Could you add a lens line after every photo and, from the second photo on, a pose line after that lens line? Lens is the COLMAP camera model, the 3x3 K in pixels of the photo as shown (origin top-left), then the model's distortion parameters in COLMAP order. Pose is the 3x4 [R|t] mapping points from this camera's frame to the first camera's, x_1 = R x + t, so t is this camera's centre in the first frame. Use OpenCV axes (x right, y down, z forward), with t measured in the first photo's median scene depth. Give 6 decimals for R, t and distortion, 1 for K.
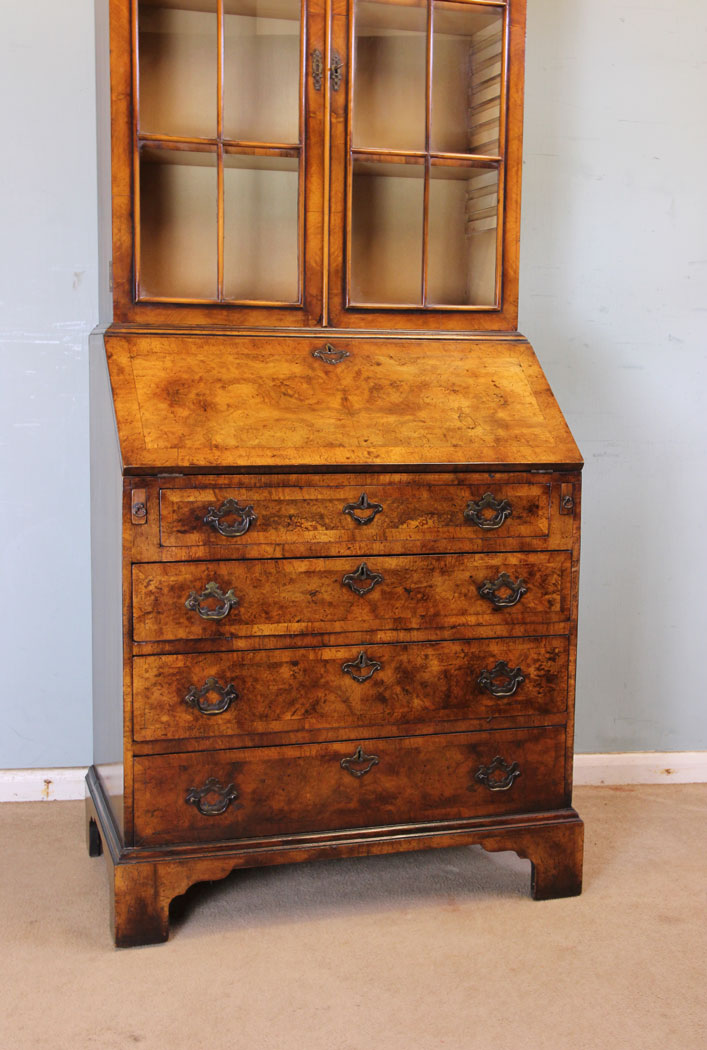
lens RADIAL K [[1361.5, 0, 352.6], [0, 1361.5, 535.3], [0, 0, 1]] dist [0.014715, 0.000000]
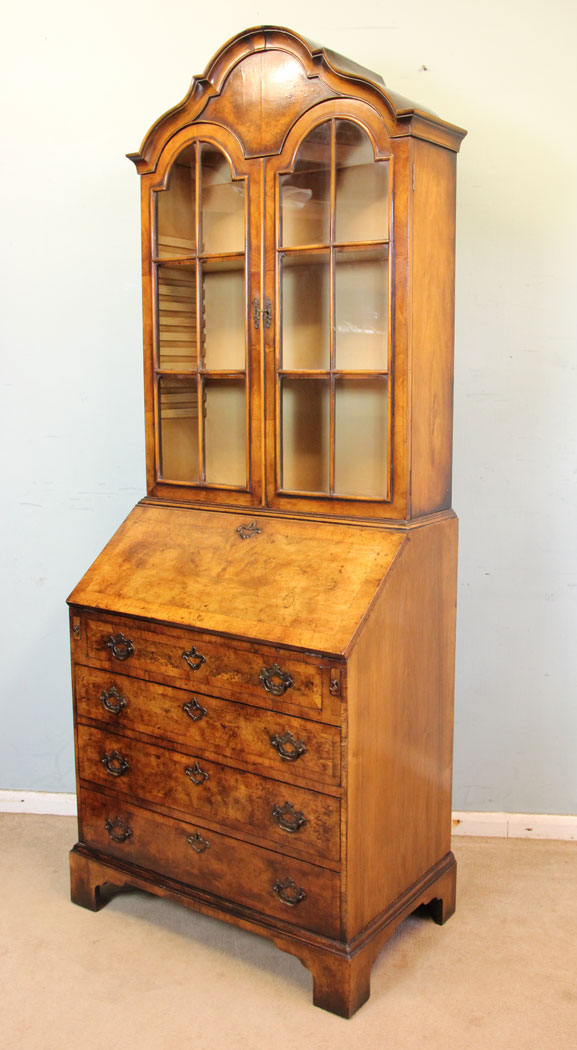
lens RADIAL K [[969.4, 0, 326.1], [0, 969.4, 519.5], [0, 0, 1]] dist [-0.053918, 0.000000]
pose [[0.641788, 0.100655, -0.760248, 0.763757], [-0.090393, 0.994367, 0.055343, -0.208905], [0.761536, 0.033203, 0.647272, 0.473365]]
